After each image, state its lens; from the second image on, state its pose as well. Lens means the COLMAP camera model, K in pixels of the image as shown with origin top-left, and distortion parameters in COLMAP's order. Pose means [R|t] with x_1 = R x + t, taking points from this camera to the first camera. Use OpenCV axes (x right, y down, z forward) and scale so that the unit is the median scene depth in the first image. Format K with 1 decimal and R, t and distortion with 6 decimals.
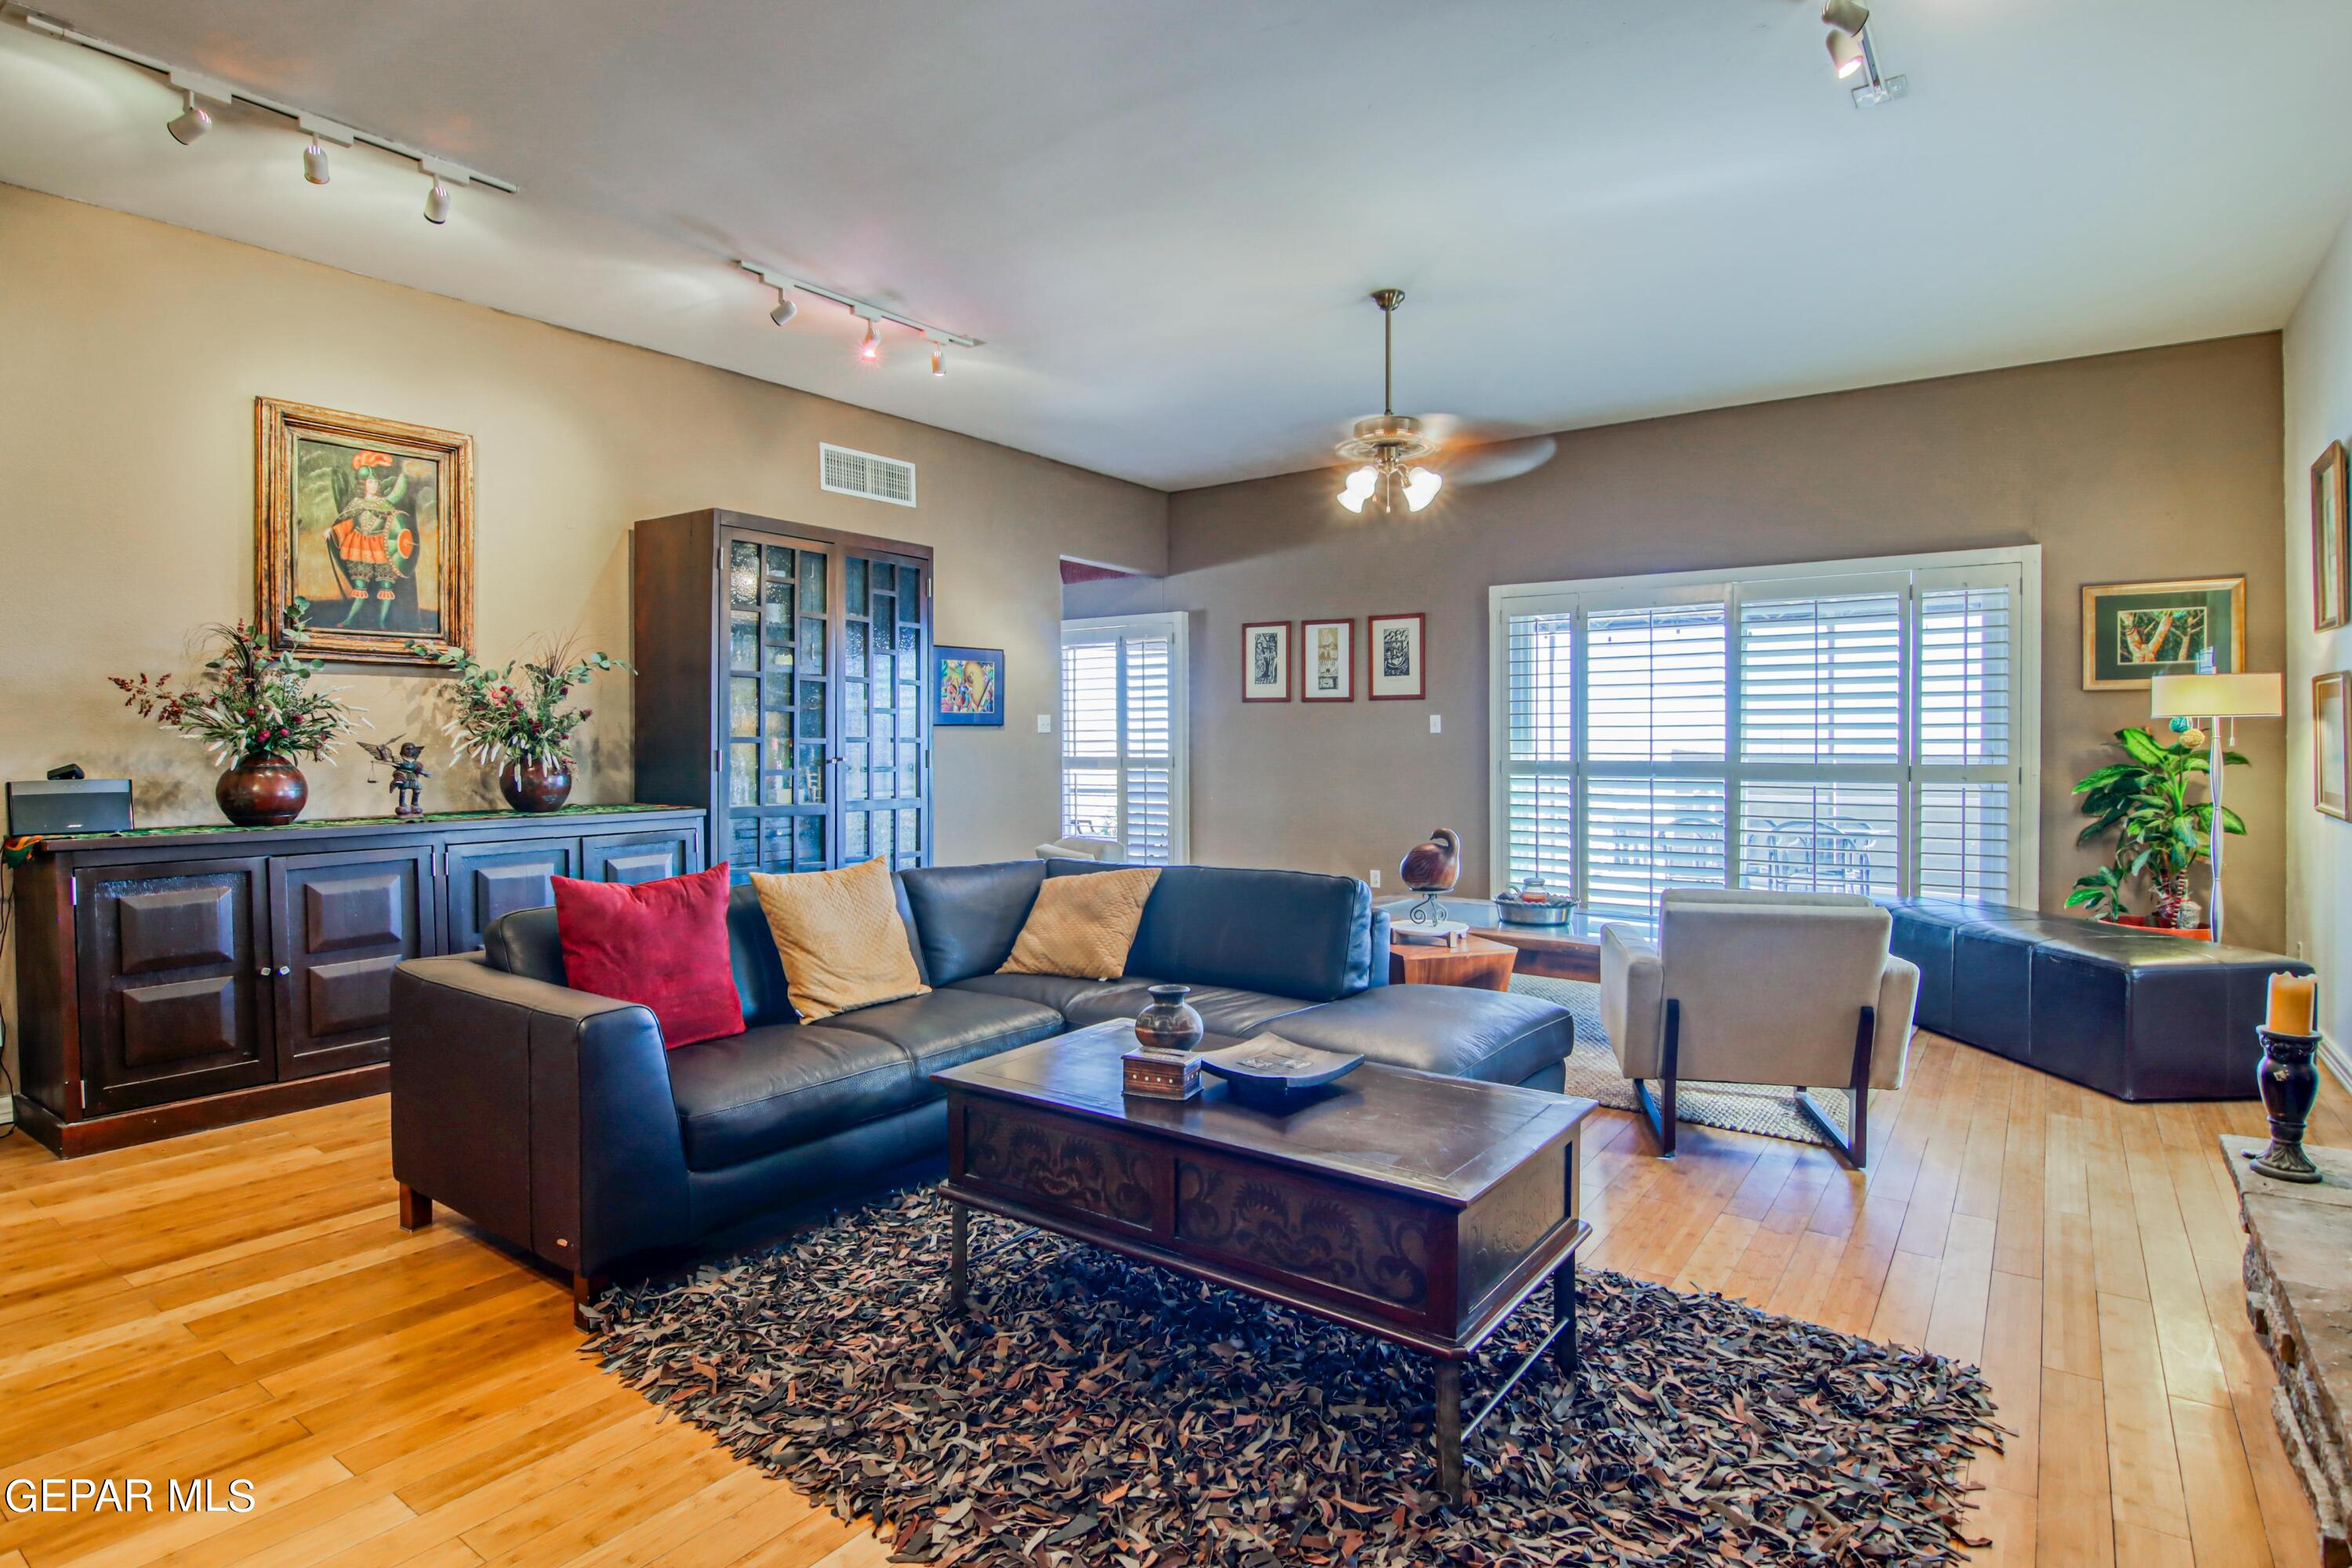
lens RADIAL K [[1214.5, 0, 1173.5], [0, 1214.5, 767.0], [0, 0, 1]] dist [-0.000561, -0.013639]
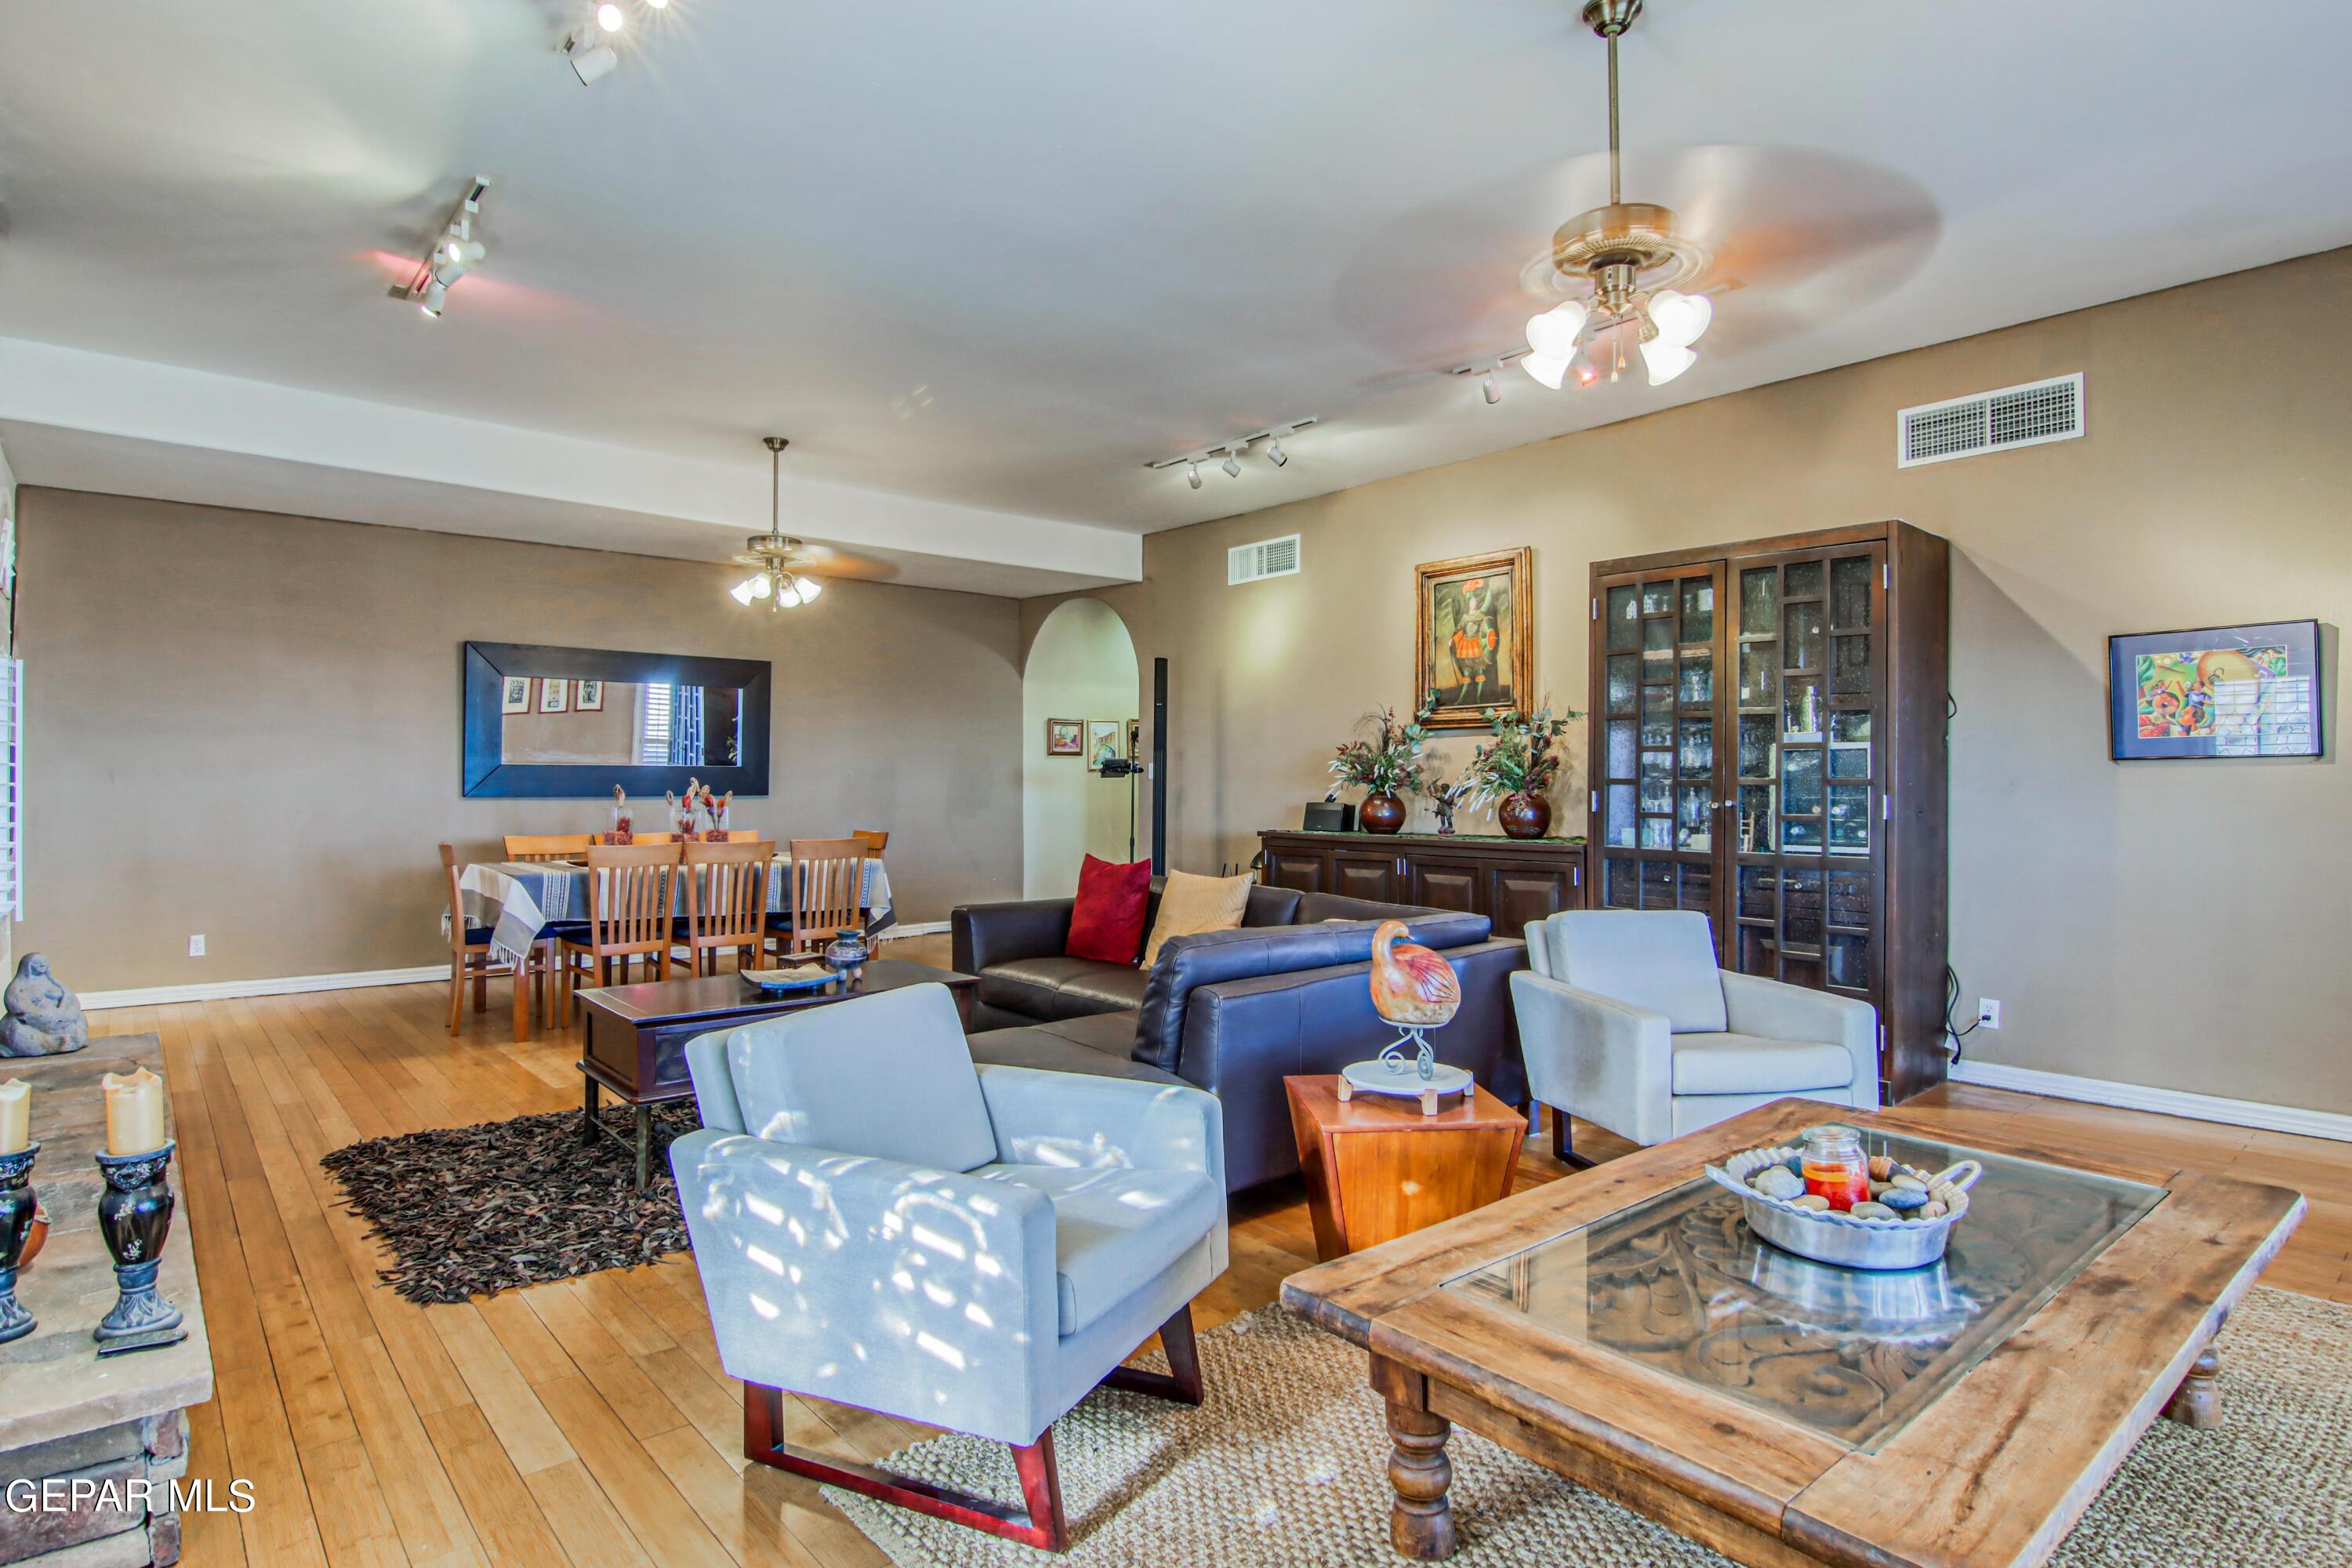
lens RADIAL K [[1219.8, 0, 1176.0], [0, 1219.8, 784.0], [0, 0, 1]] dist [-0.000796, -0.012387]
pose [[-0.241938, 0.002532, -0.970288, 0.827625], [-0.024209, 0.999670, 0.008645, -0.021448], [0.969990, 0.025582, -0.241797, 1.006409]]
